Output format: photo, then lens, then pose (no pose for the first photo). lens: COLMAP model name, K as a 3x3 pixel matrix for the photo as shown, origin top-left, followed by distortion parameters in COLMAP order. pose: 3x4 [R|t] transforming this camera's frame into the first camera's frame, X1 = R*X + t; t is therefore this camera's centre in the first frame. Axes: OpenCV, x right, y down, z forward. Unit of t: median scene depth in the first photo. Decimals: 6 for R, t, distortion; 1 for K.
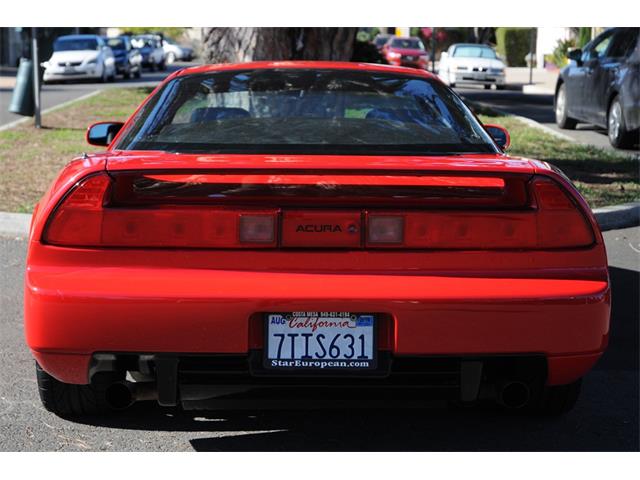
lens RADIAL K [[1313.2, 0, 320.0], [0, 1313.2, 240.0], [0, 0, 1]] dist [0.174588, 0.179562]
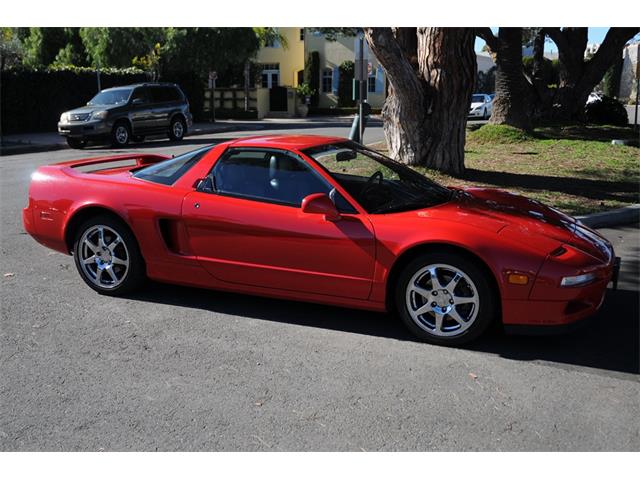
lens RADIAL K [[687.7, 0, 320.0], [0, 687.7, 240.0], [0, 0, 1]] dist [-0.013159, 0.038620]
pose [[0.895573, 0.083408, -0.437027, 0.184489], [-0.056542, 0.995643, 0.074152, -0.024592], [0.441308, -0.041698, 0.896386, 0.070701]]
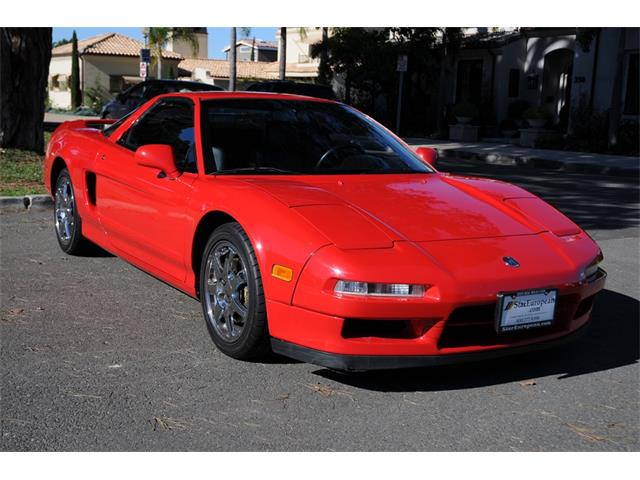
lens RADIAL K [[795.4, 0, 315.5], [0, 795.4, 239.6], [0, 0, 1]] dist [0.017706, 0.054990]
pose [[0.845764, -0.067318, 0.529294, -0.154375], [0.050252, 0.997649, 0.046587, 0.005091], [-0.531186, -0.012804, 0.847158, 0.019013]]
